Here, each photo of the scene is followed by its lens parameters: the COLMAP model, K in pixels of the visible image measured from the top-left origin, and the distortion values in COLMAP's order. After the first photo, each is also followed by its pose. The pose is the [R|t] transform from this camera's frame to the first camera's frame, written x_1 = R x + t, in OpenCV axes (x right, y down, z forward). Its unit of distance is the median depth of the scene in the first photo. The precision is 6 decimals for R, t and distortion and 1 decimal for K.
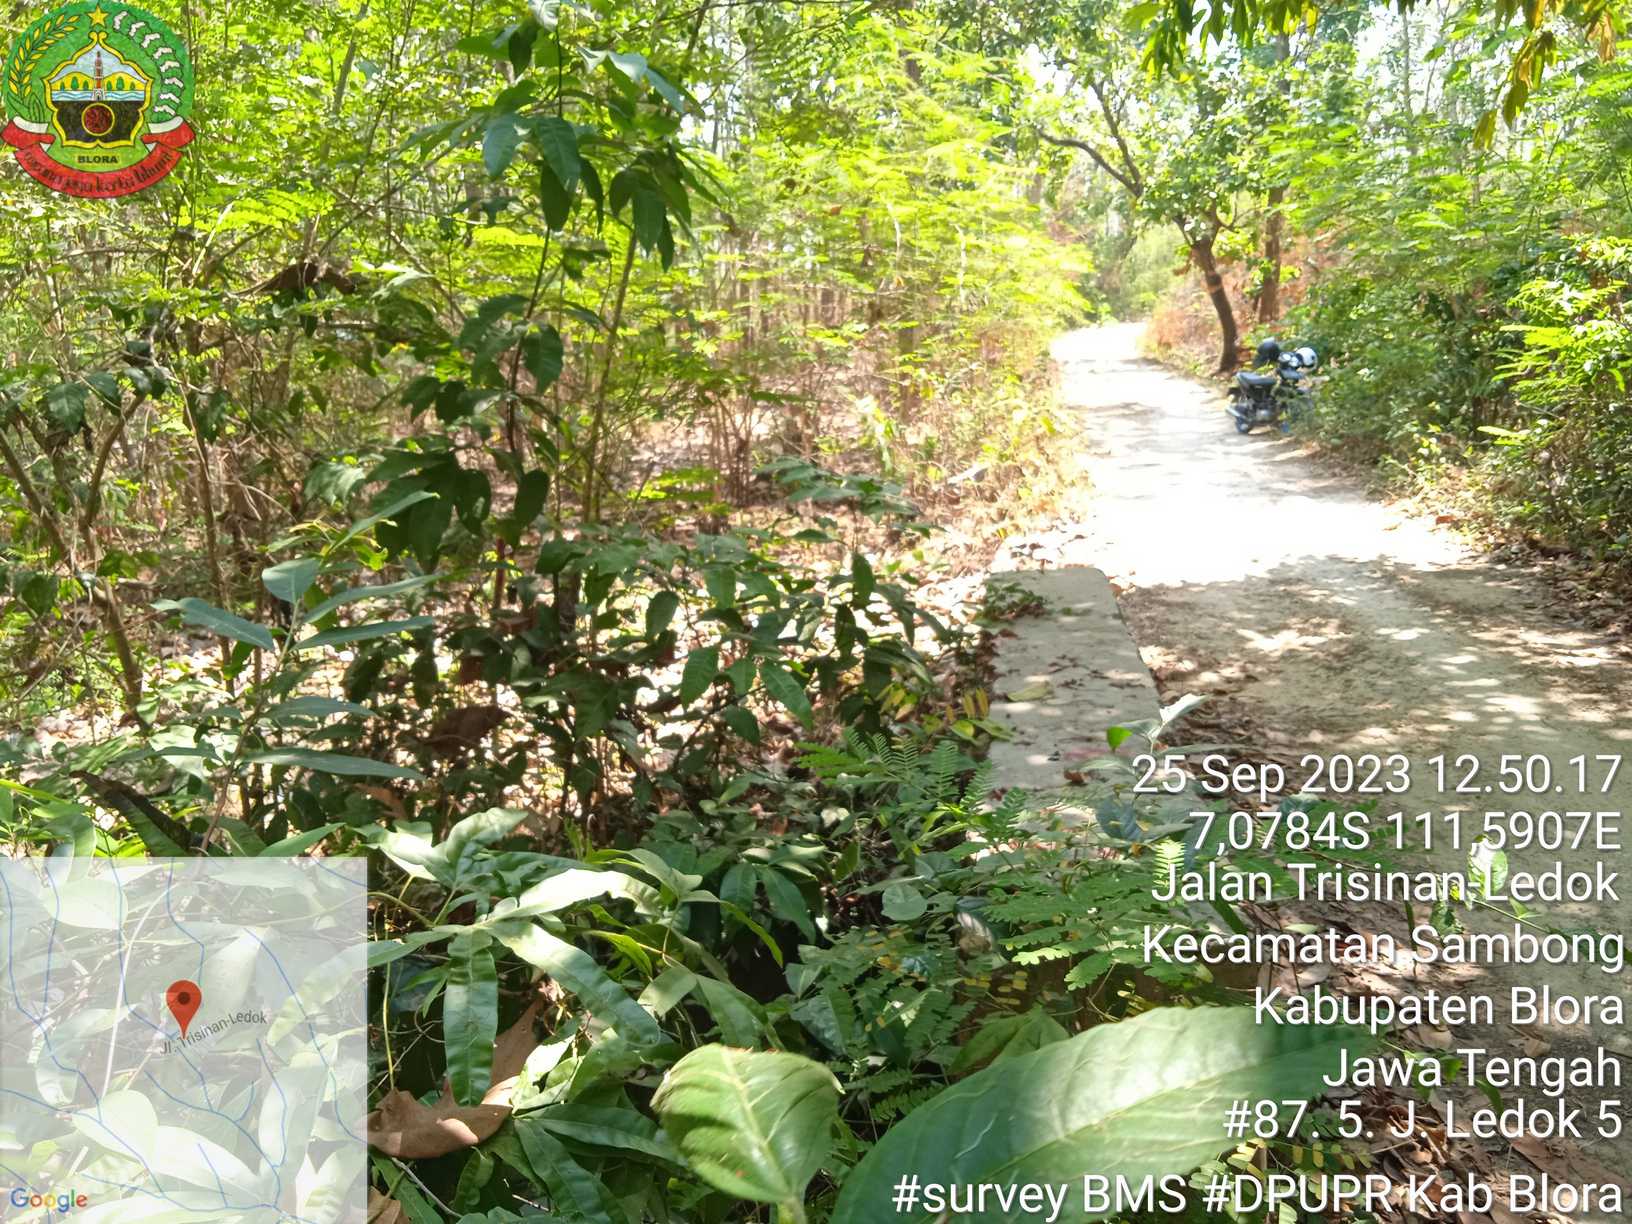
lens RADIAL K [[1359.7, 0, 820.9], [0, 1359.7, 620.2], [0, 0, 1]] dist [0.016629, -0.013043]
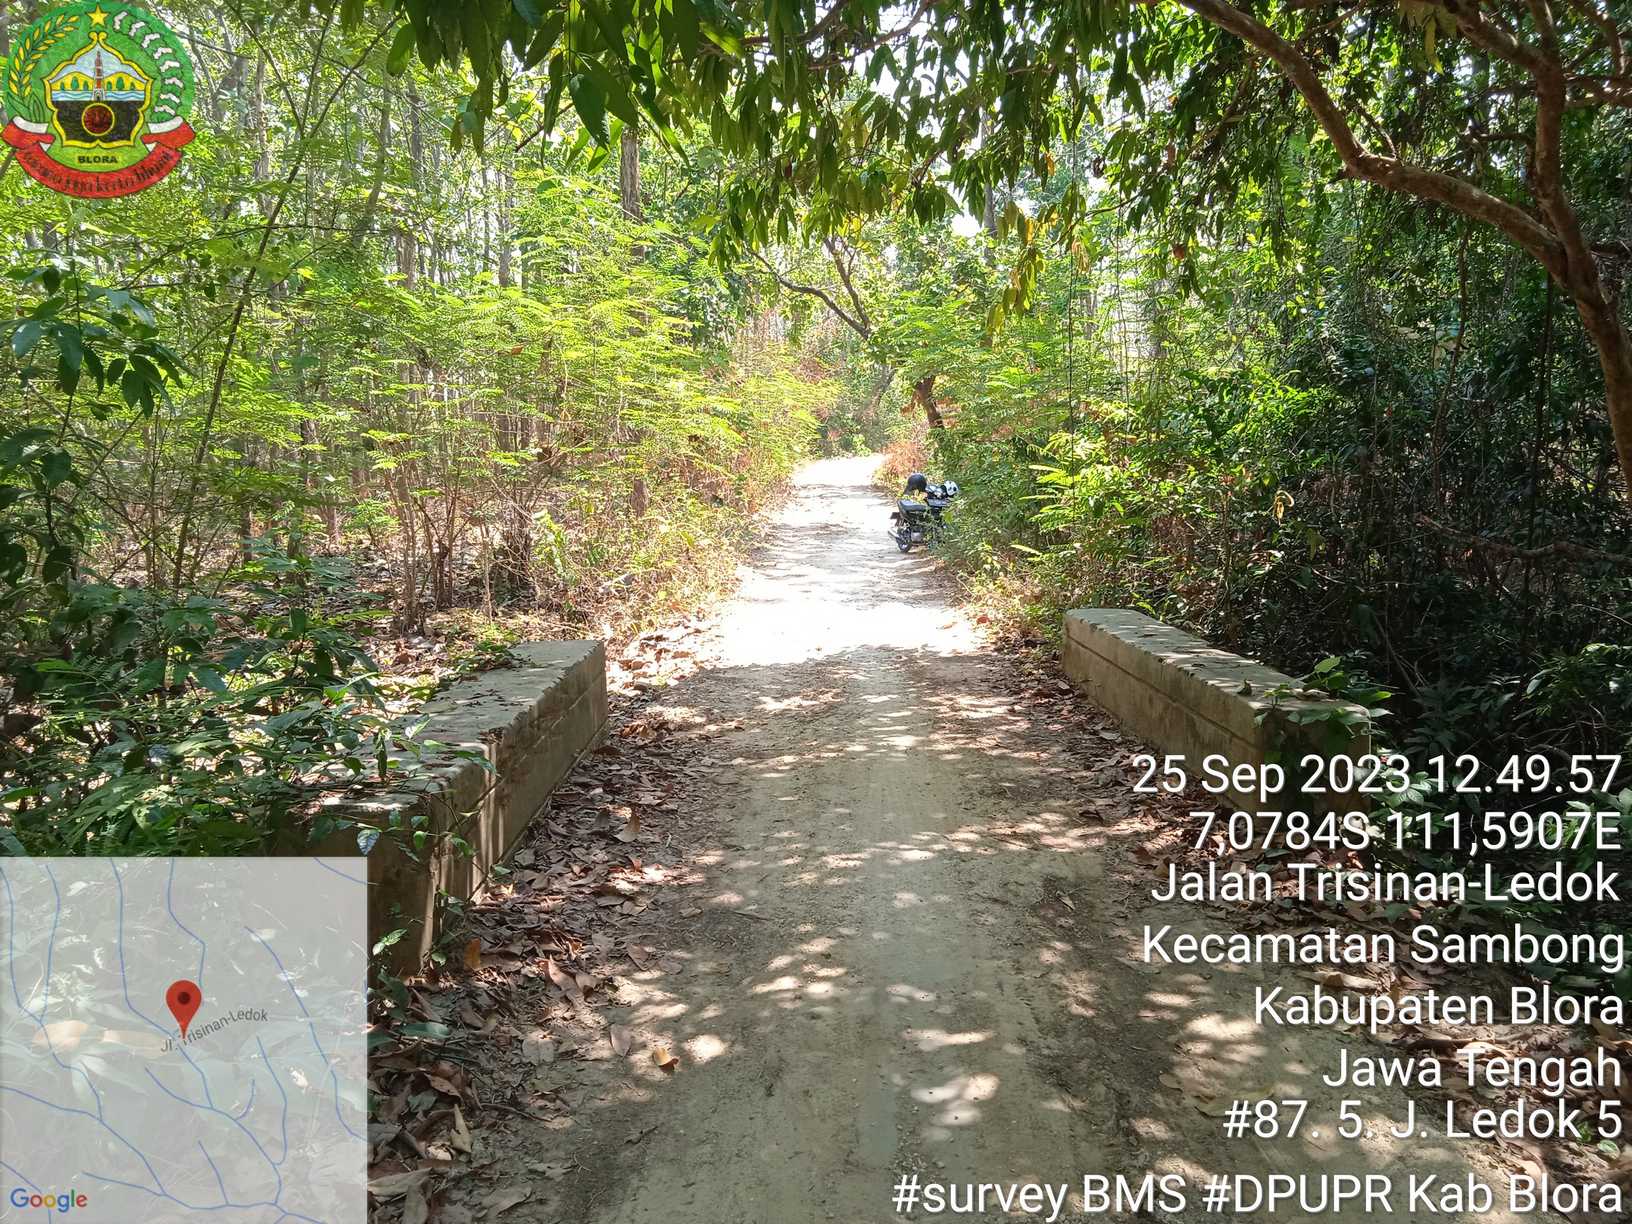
lens RADIAL K [[1318.5, 0, 816.7], [0, 1318.5, 625.6], [0, 0, 1]] dist [0.062746, -0.055202]
pose [[0.986810, 0.010422, 0.161544, 0.058011], [0.002518, 0.996816, -0.079693, 0.014668], [-0.161860, 0.079049, 0.983642, -0.088511]]
